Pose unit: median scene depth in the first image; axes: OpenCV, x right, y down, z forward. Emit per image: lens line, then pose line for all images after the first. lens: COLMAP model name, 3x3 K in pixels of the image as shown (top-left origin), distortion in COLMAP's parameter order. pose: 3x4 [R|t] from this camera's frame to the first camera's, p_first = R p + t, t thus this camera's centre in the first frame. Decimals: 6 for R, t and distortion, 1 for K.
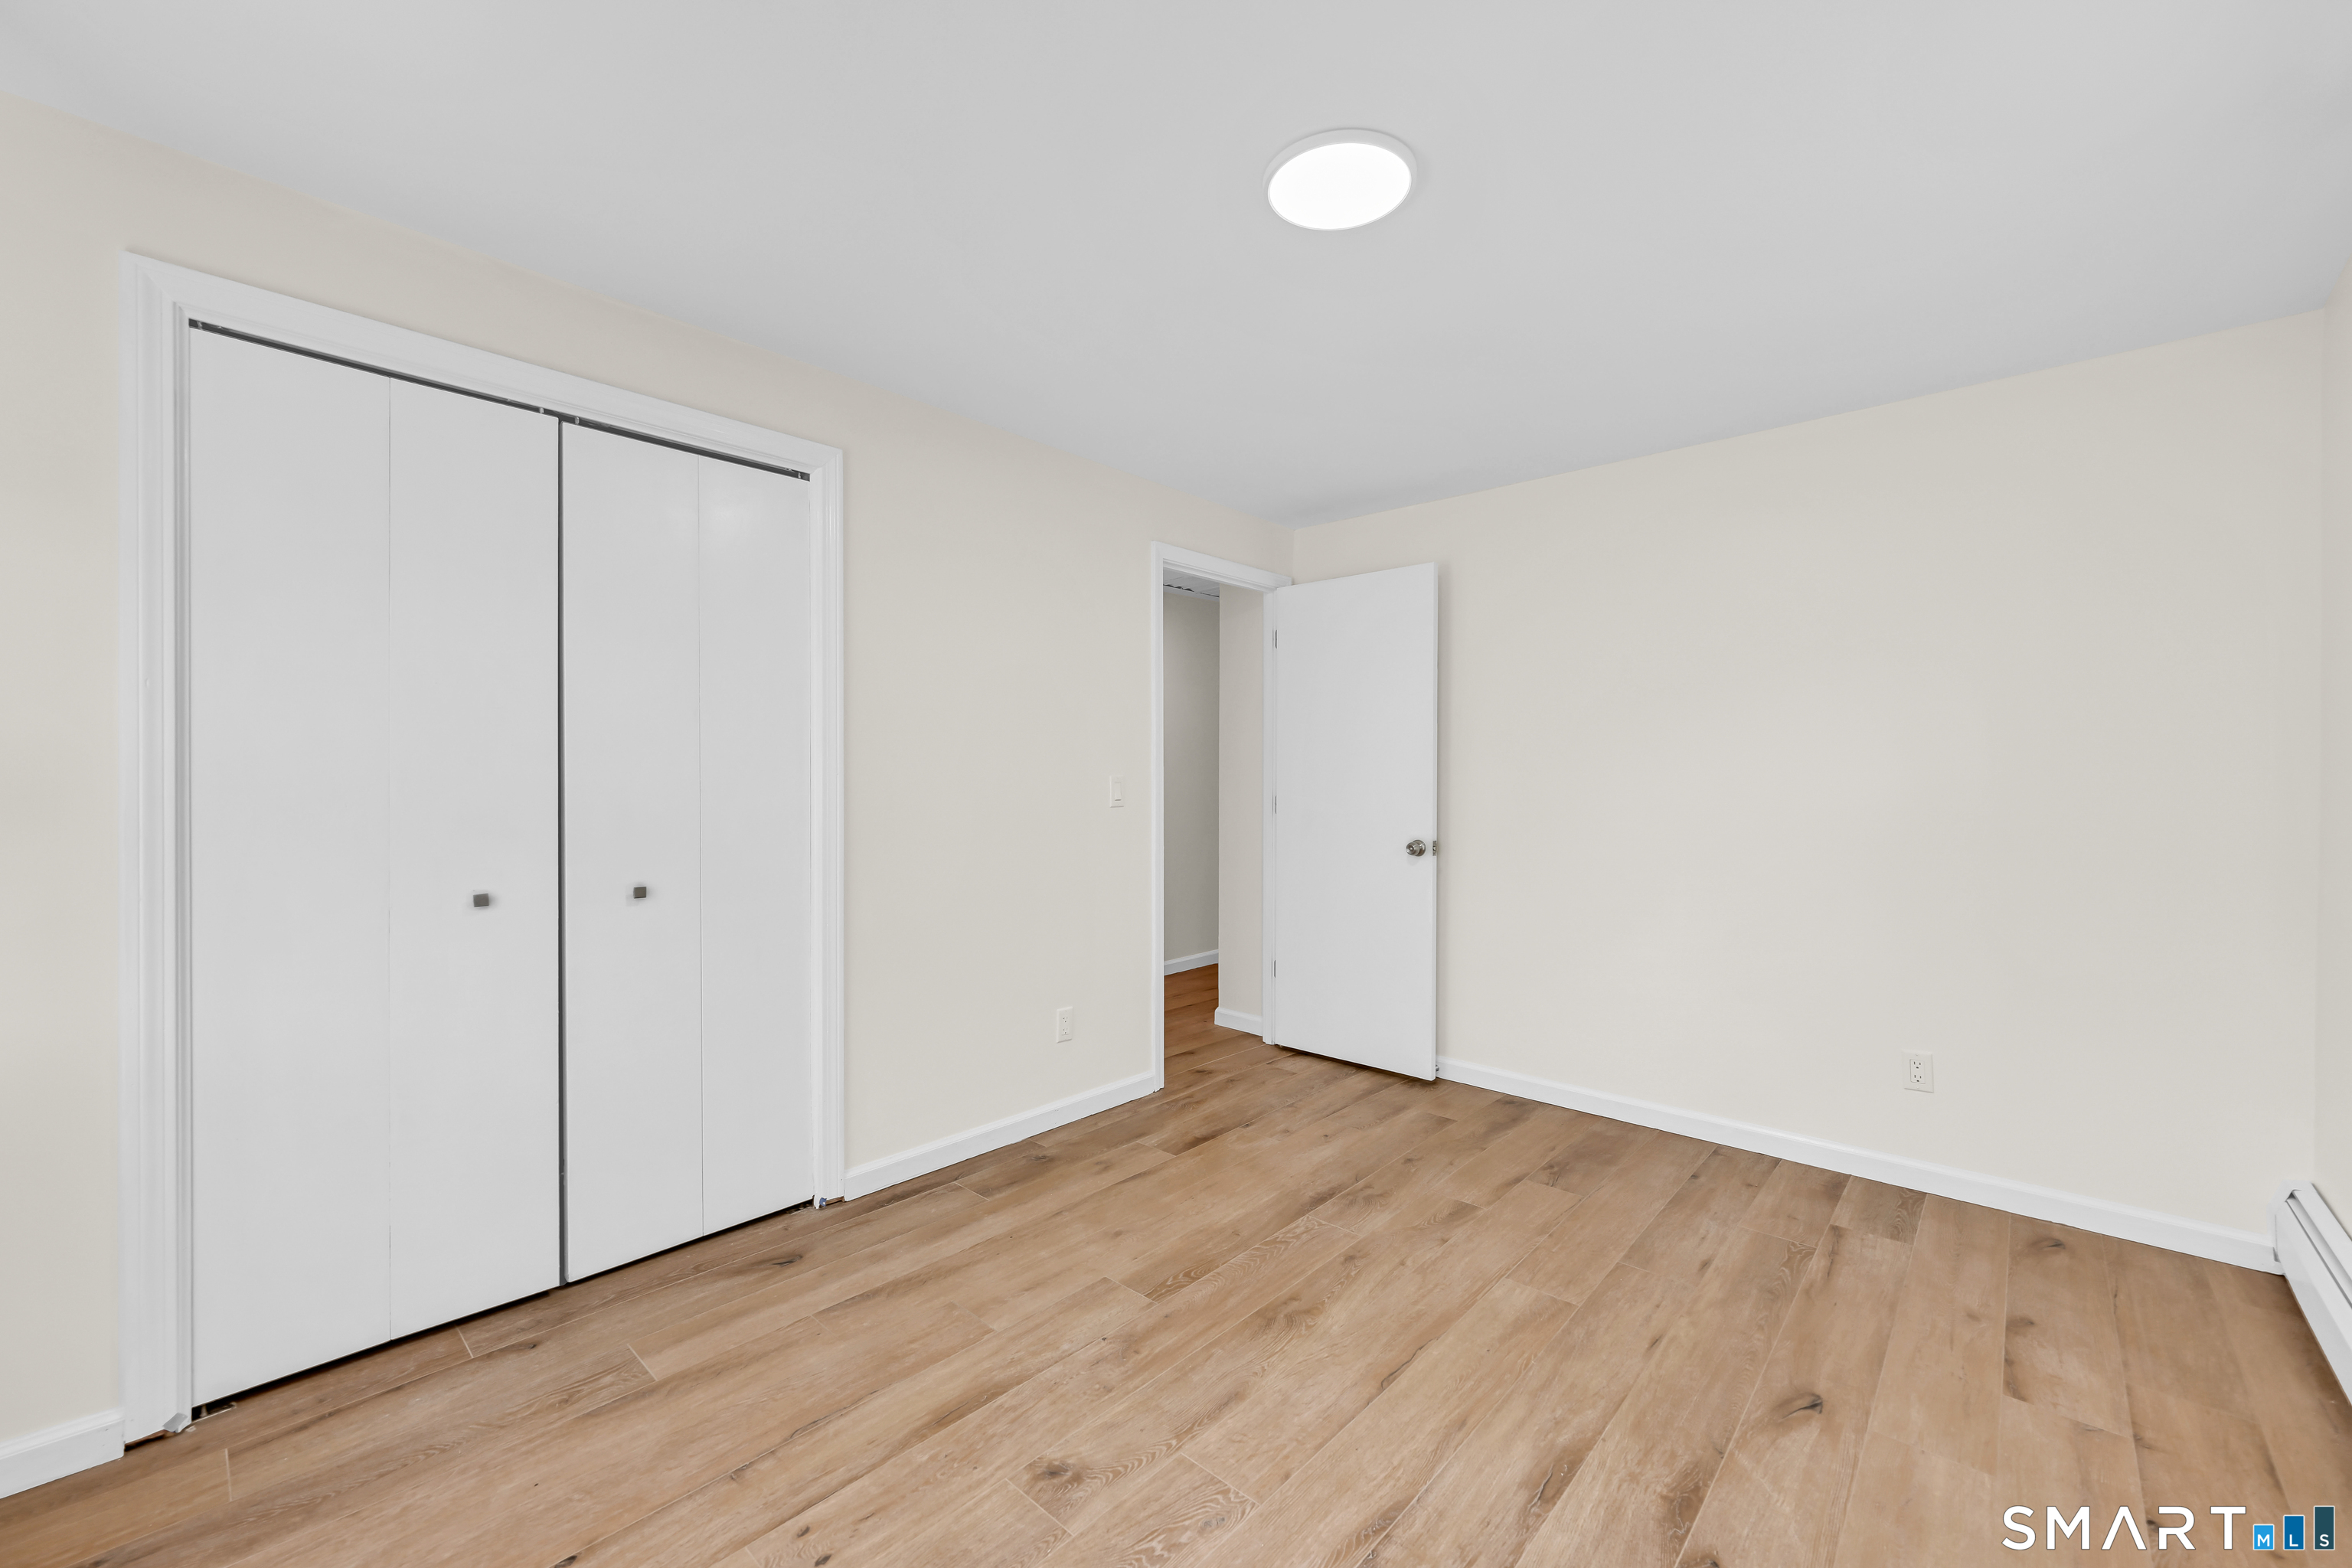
lens RADIAL K [[955.3, 0, 1174.8], [0, 955.3, 801.3], [0, 0, 1]] dist [-0.002232, -0.000104]
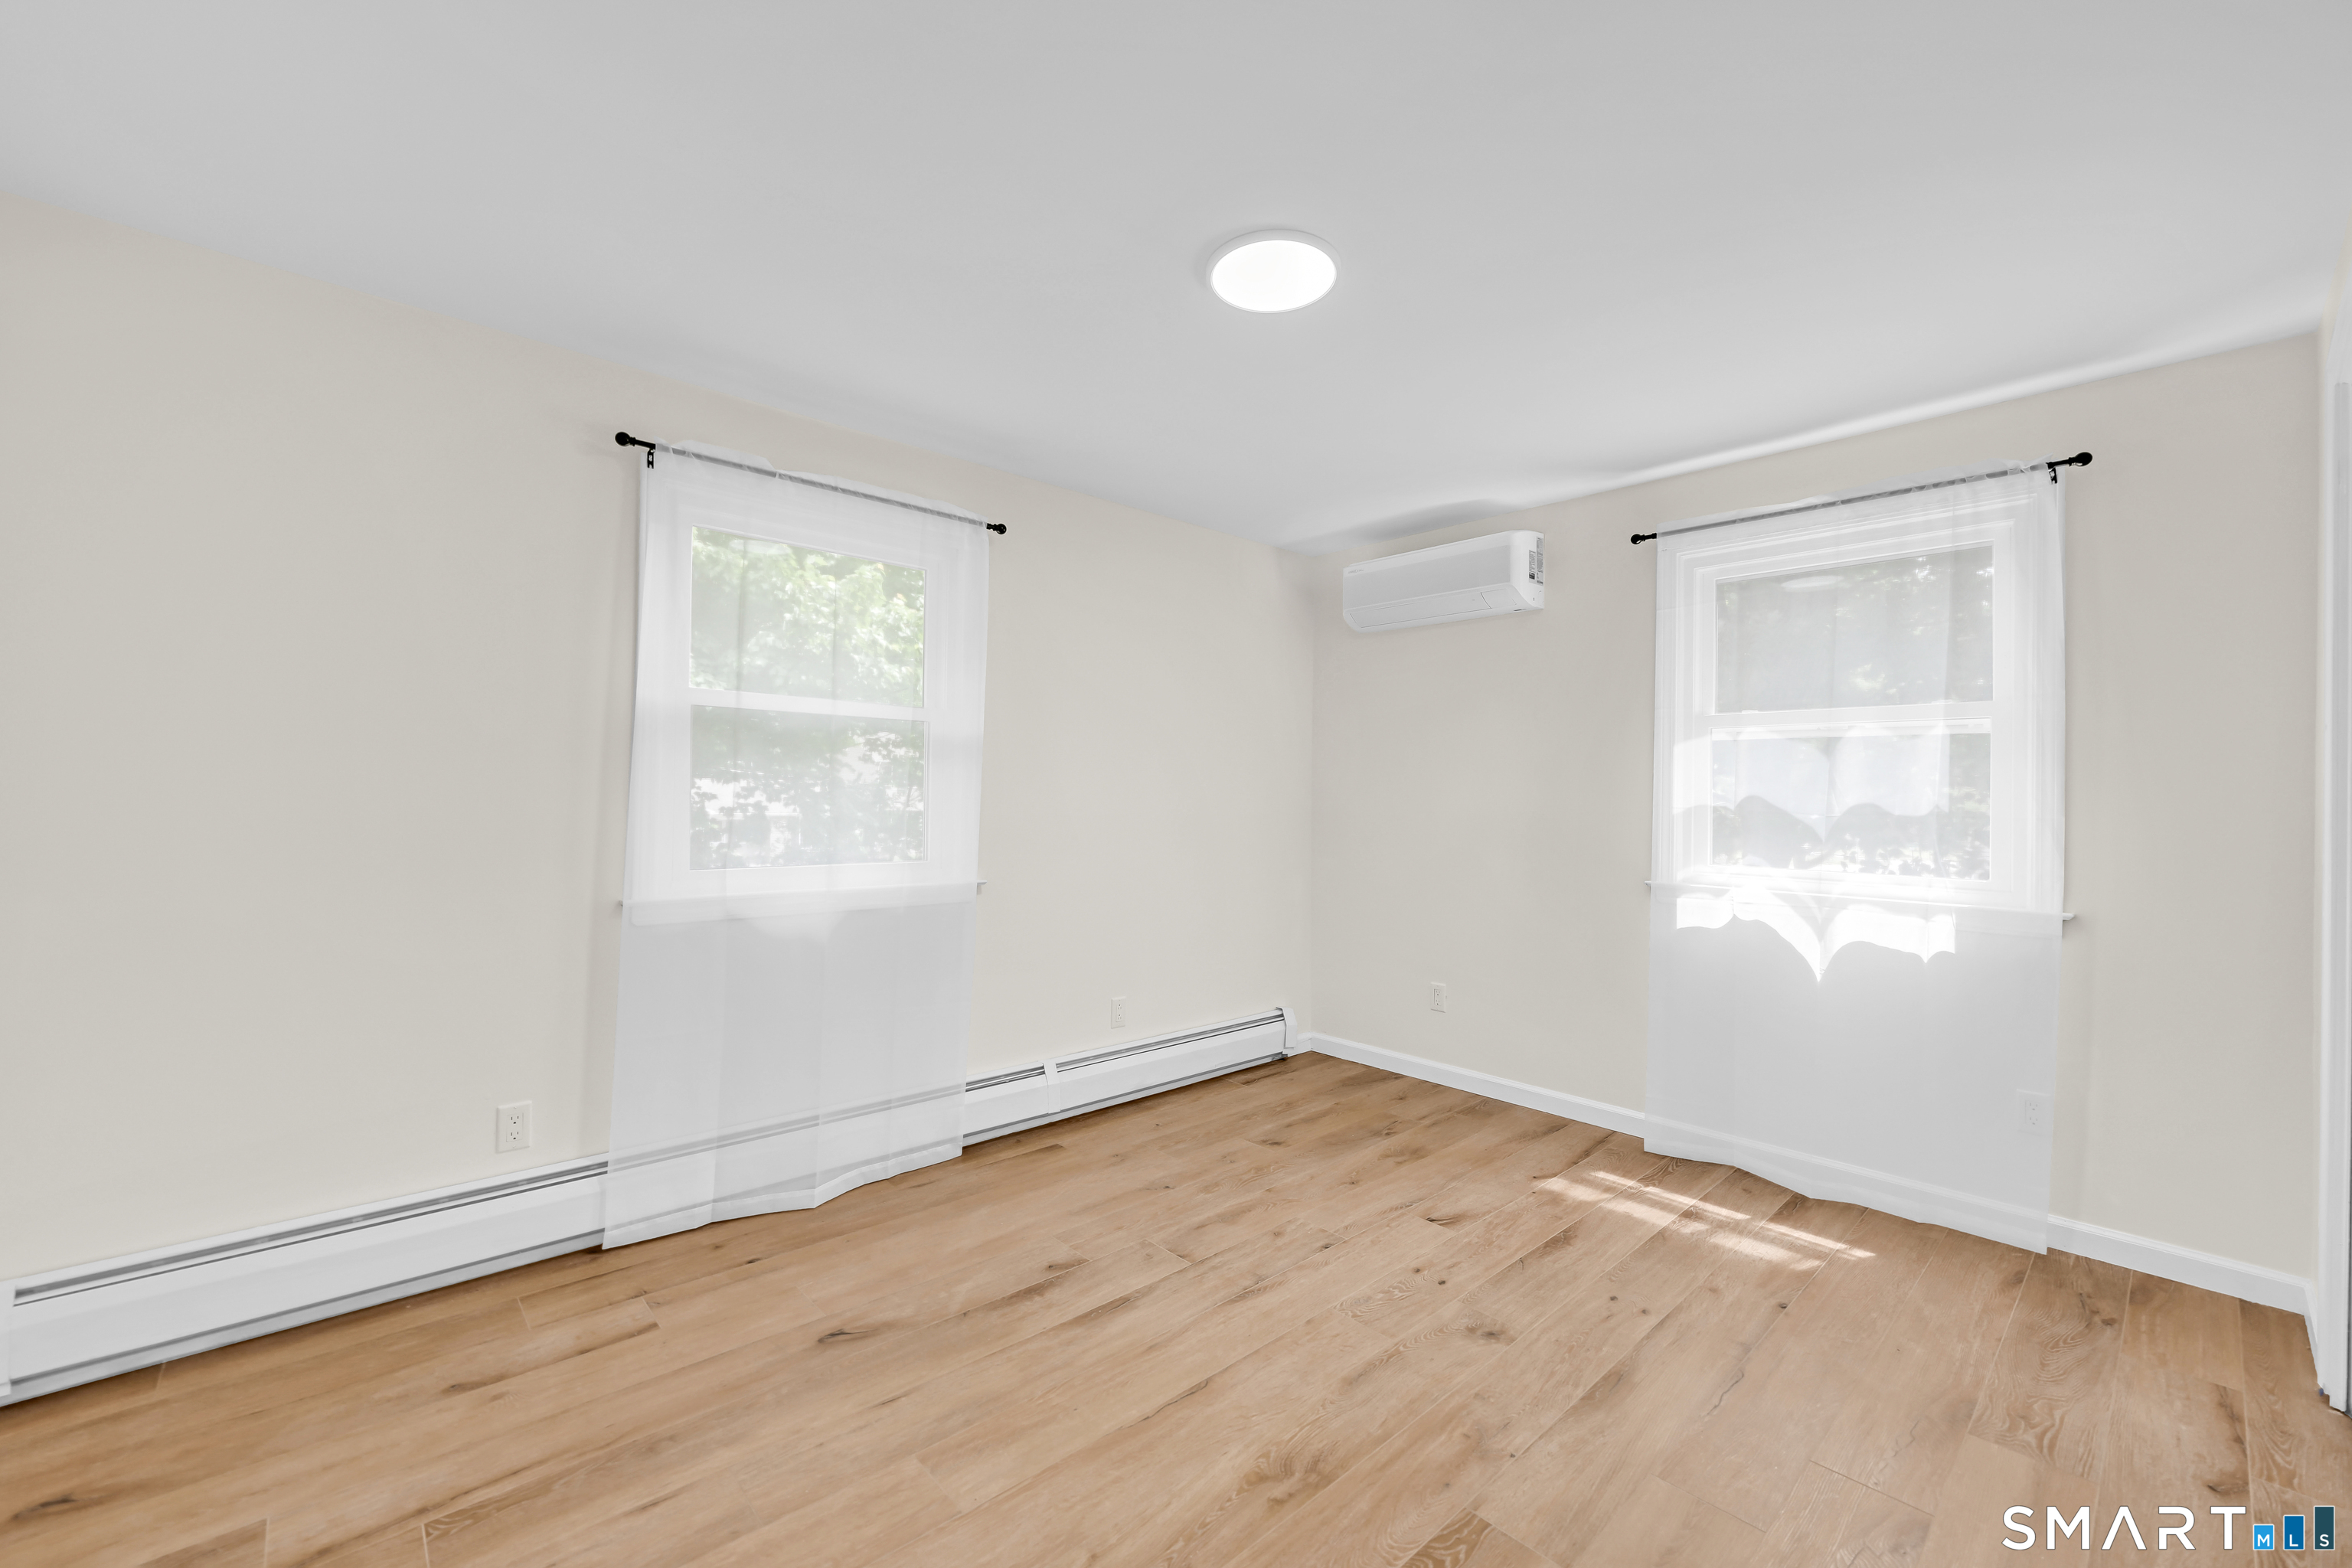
lens RADIAL K [[955.3, 0, 1172.9], [0, 955.3, 785.5], [0, 0, 1]] dist [-0.002232, -0.000104]
pose [[-0.996250, -0.013507, 0.085463, 0.171201], [-0.012936, 0.999890, 0.007233, -0.033379], [-0.085552, 0.006101, -0.996315, 1.978105]]
